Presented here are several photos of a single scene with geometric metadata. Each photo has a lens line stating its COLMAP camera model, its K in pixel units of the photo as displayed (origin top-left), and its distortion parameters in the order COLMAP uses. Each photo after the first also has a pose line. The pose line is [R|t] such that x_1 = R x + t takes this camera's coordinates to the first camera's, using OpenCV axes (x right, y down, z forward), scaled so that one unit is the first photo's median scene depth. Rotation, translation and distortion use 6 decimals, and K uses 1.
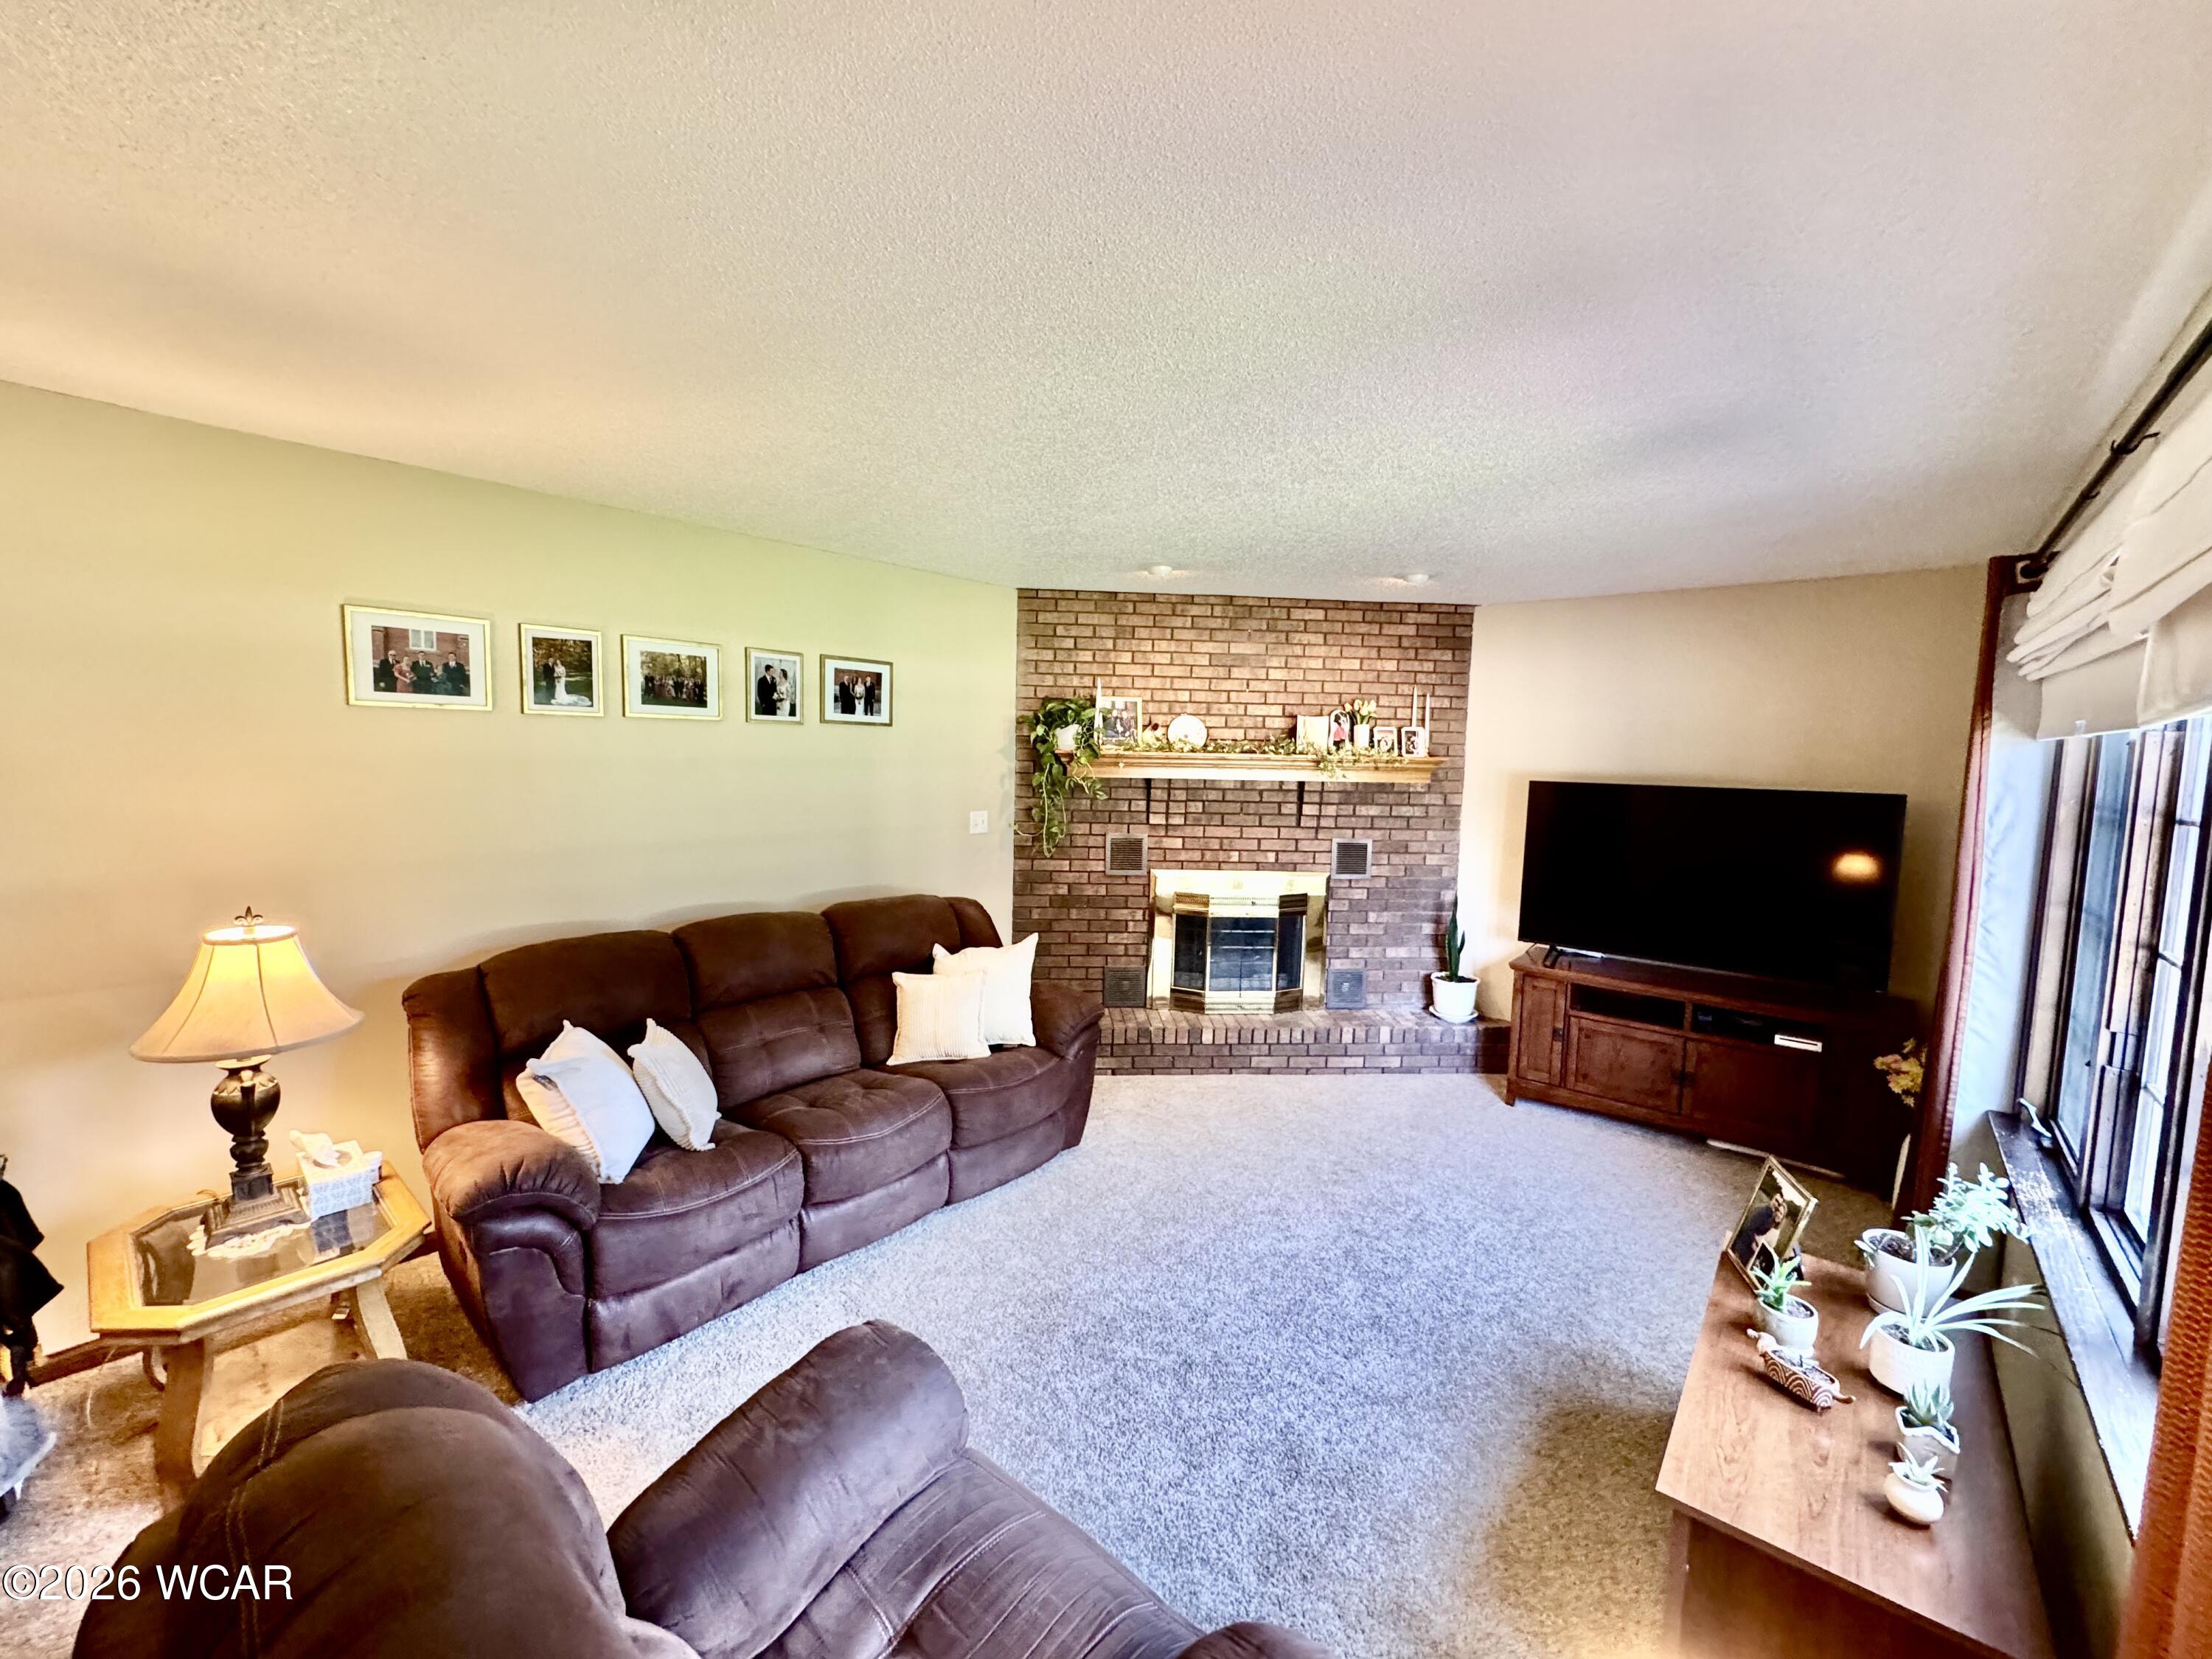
lens RADIAL K [[883.9, 0, 1108.3], [0, 883.9, 826.9], [0, 0, 1]] dist [-0.003991, 0.000720]
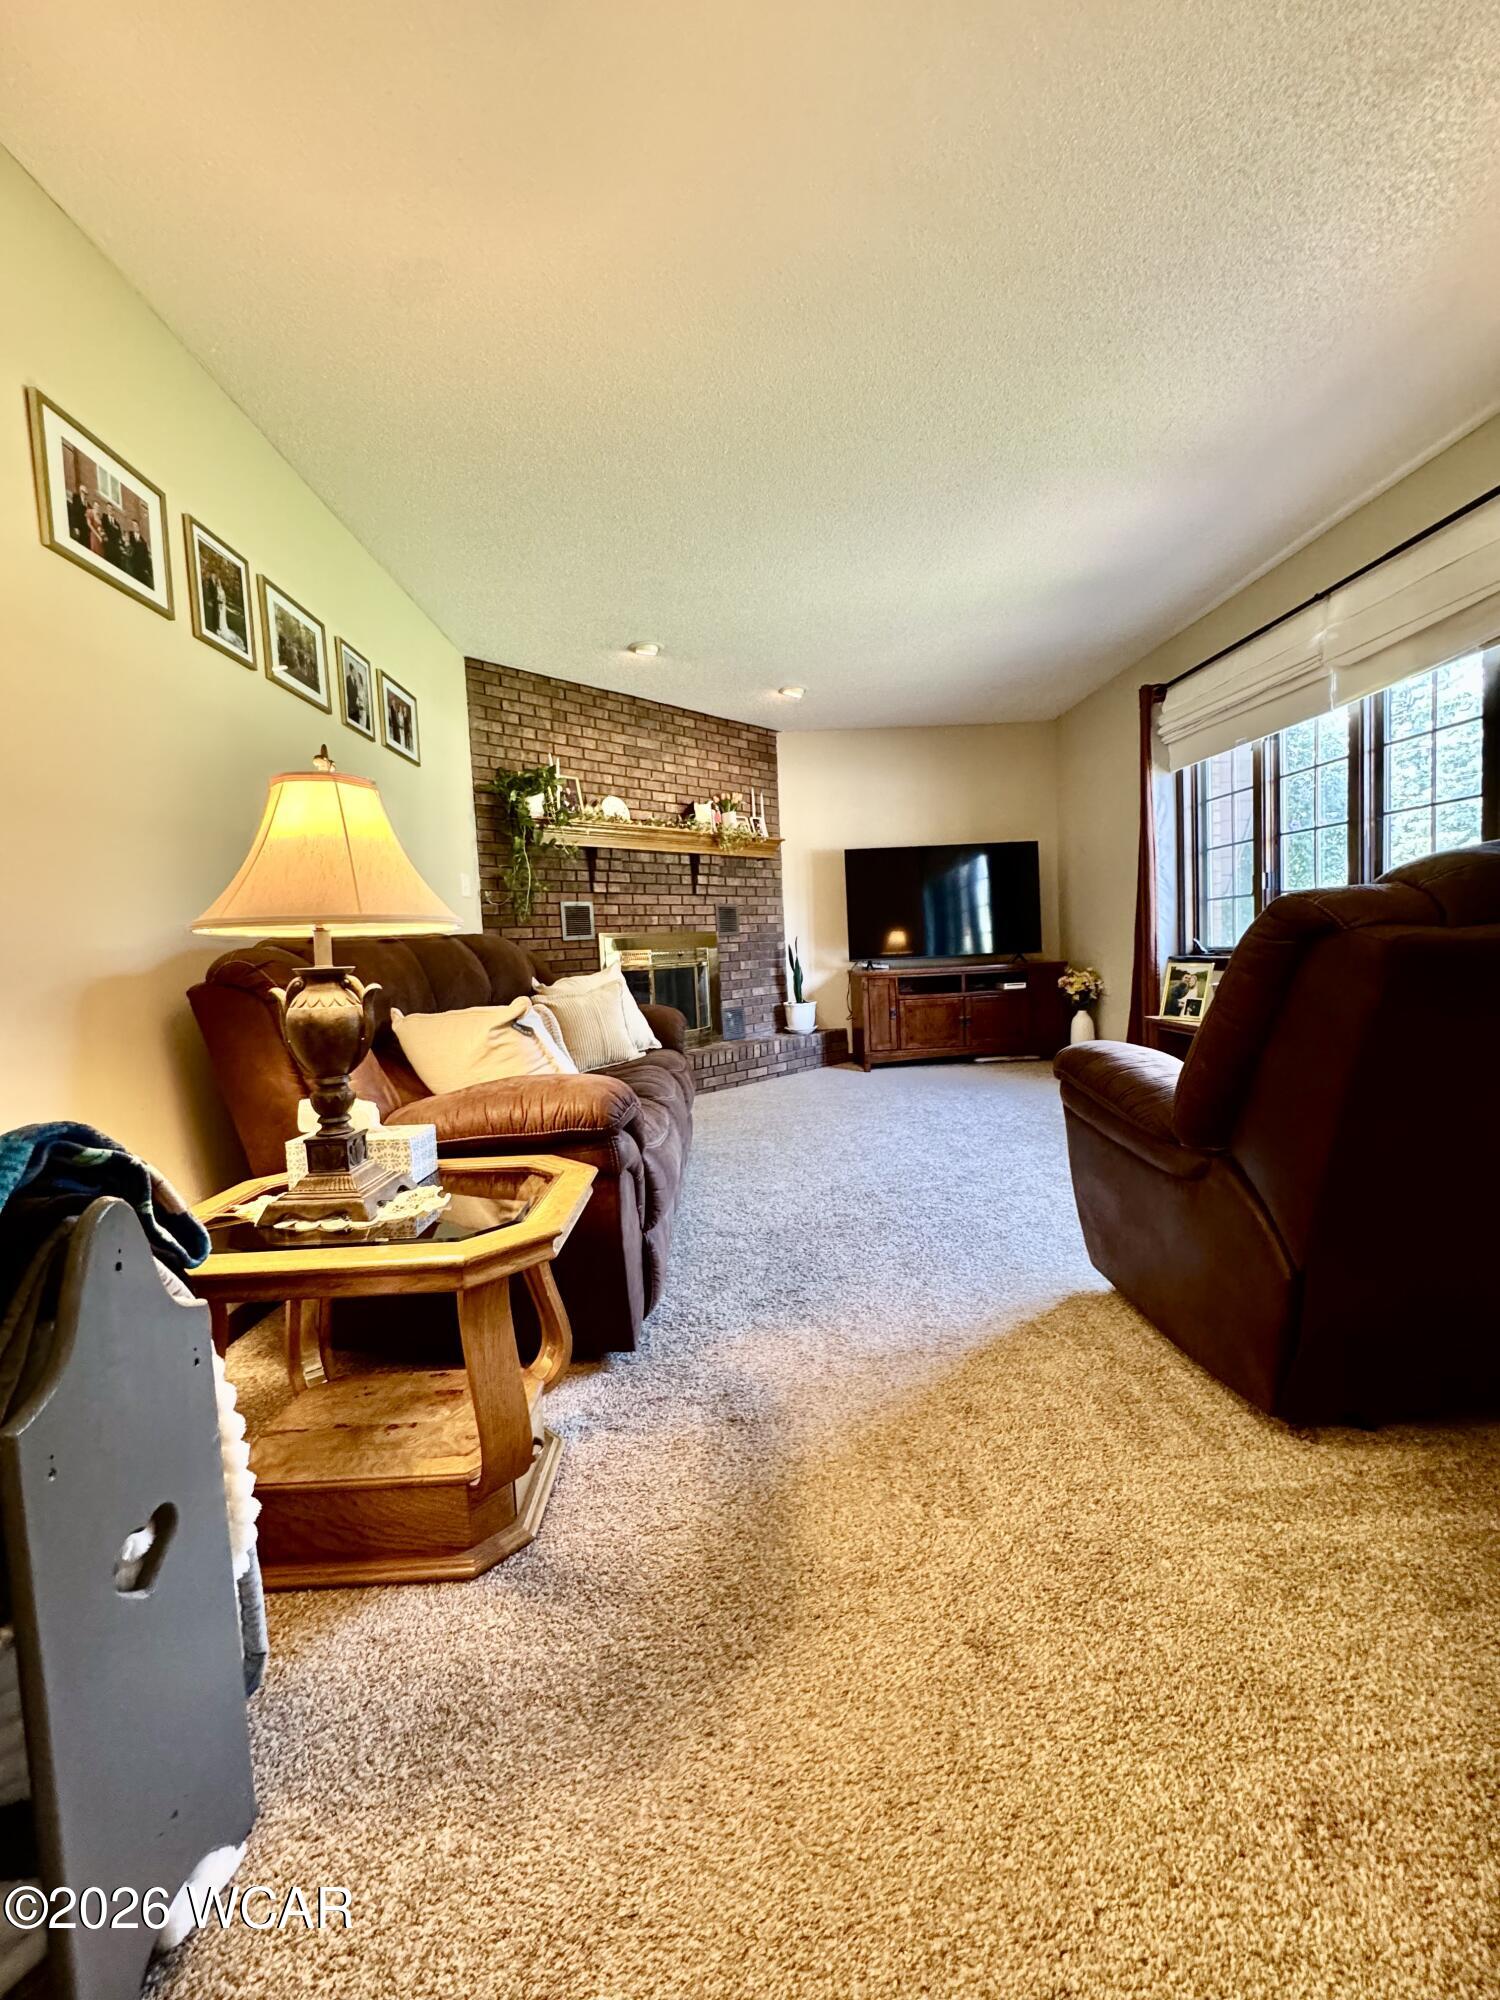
lens RADIAL K [[799.2, 0, 749.9], [0, 799.2, 990.4], [0, 0, 1]] dist [-0.003991, 0.000720]
pose [[0.743947, -0.098166, 0.660989, -0.558116], [0.122463, 0.992427, 0.009556, 0.154213], [-0.656922, 0.073837, 0.750334, 0.149268]]
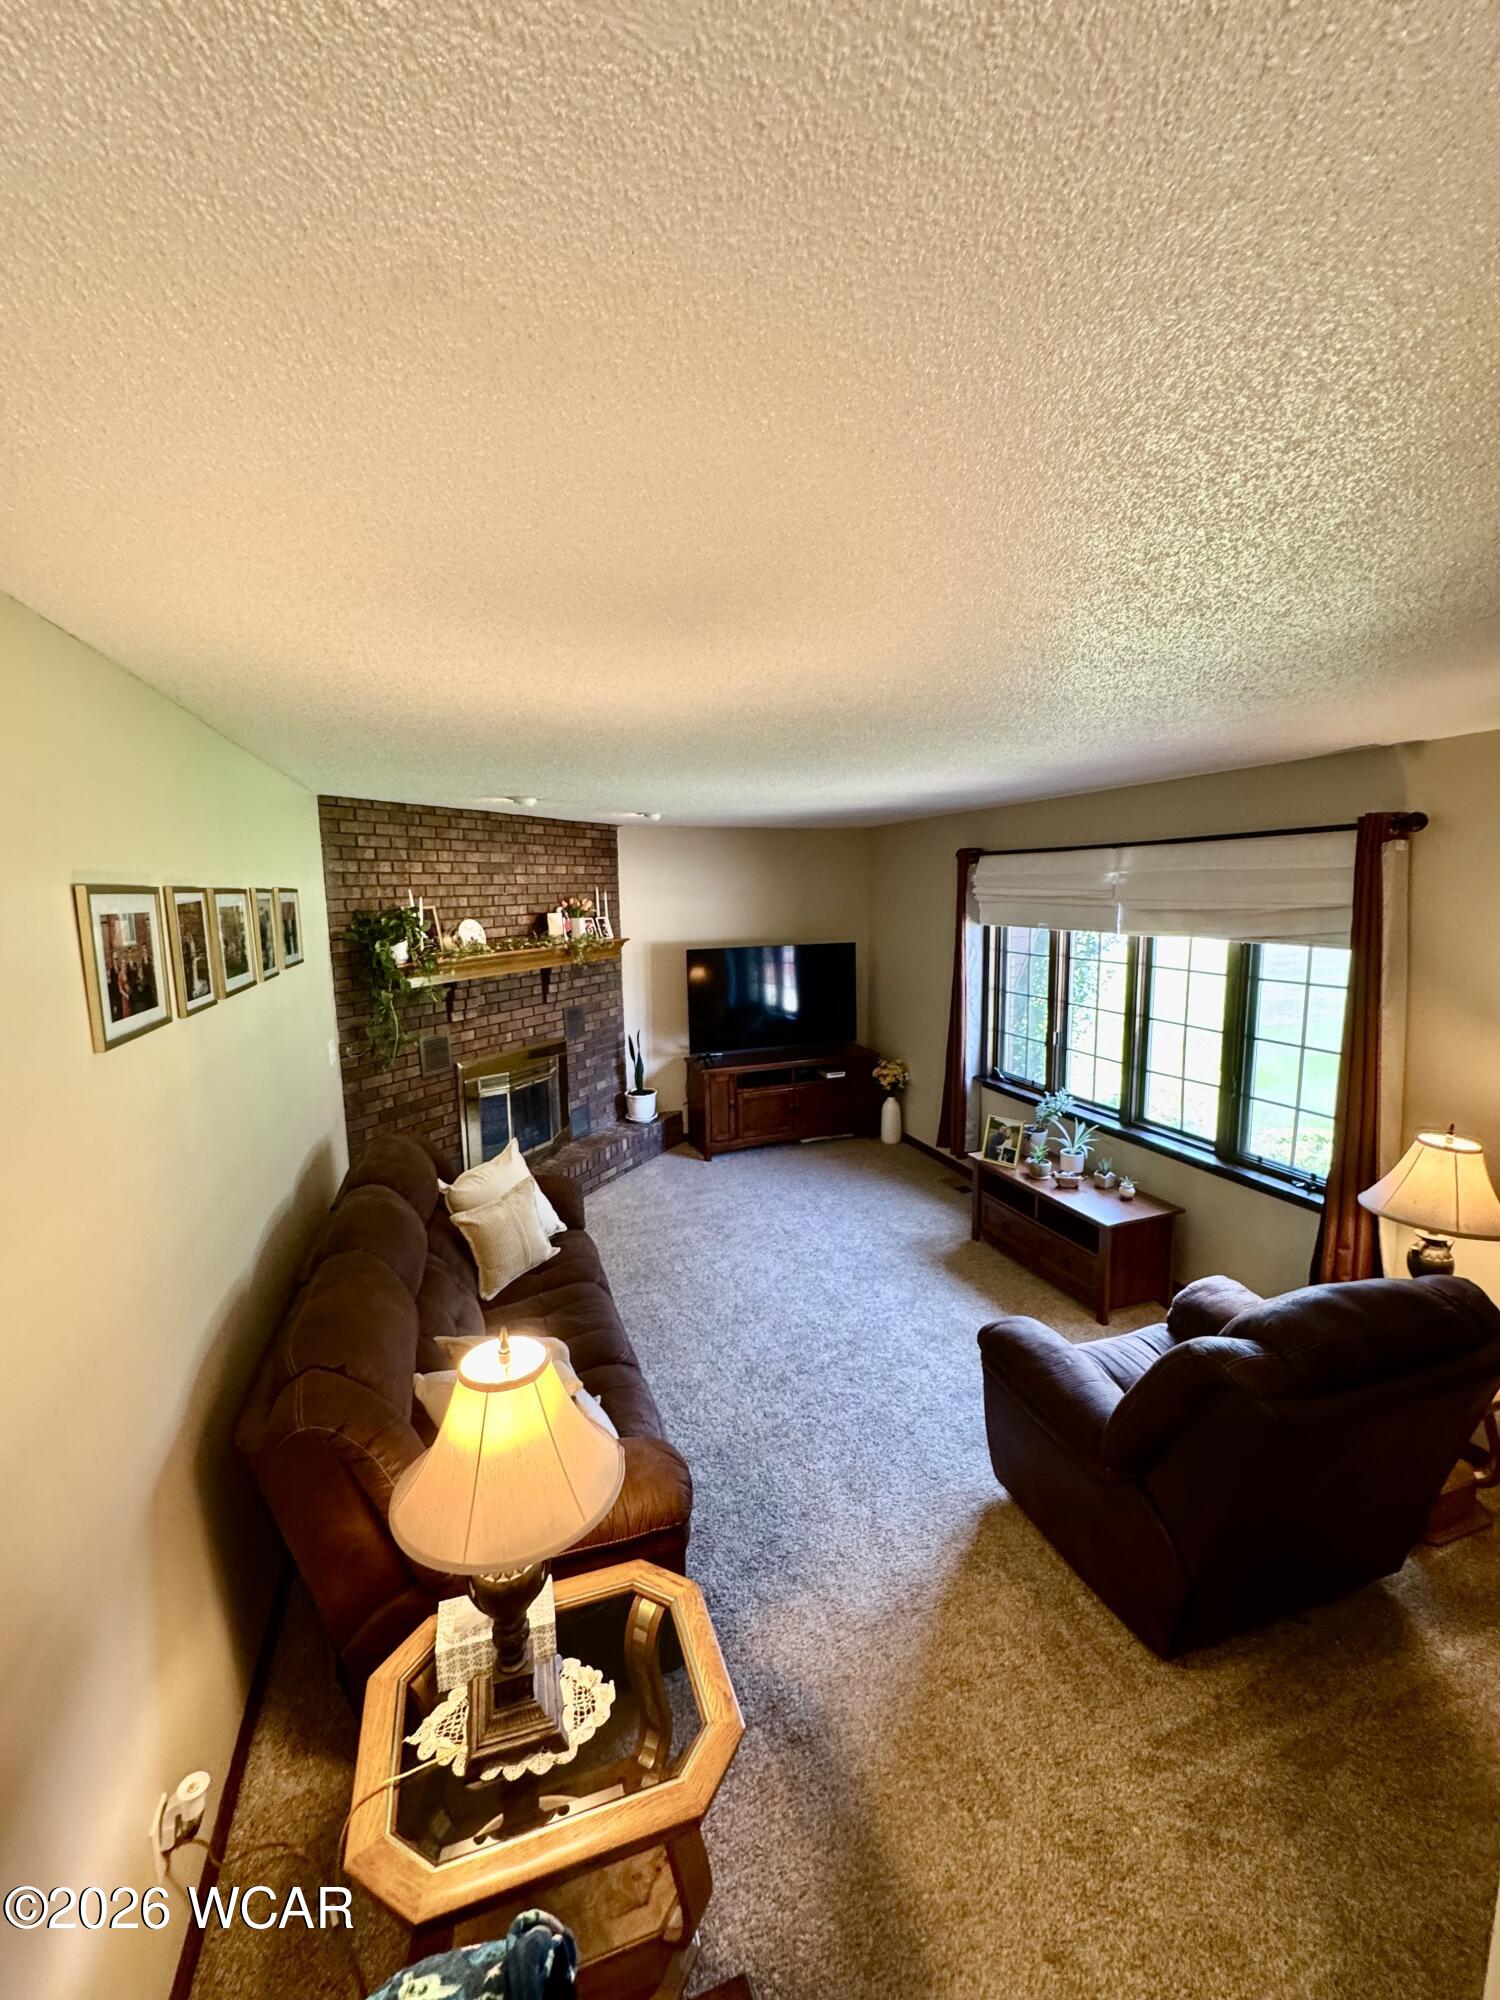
lens RADIAL K [[799.2, 0, 744.3], [0, 799.2, 991.7], [0, 0, 1]] dist [-0.003991, 0.000720]
pose [[0.516742, -0.141779, 0.844320, -0.676378], [0.105988, 0.989200, 0.101241, -0.116458], [-0.849555, 0.037172, 0.526188, 0.215014]]
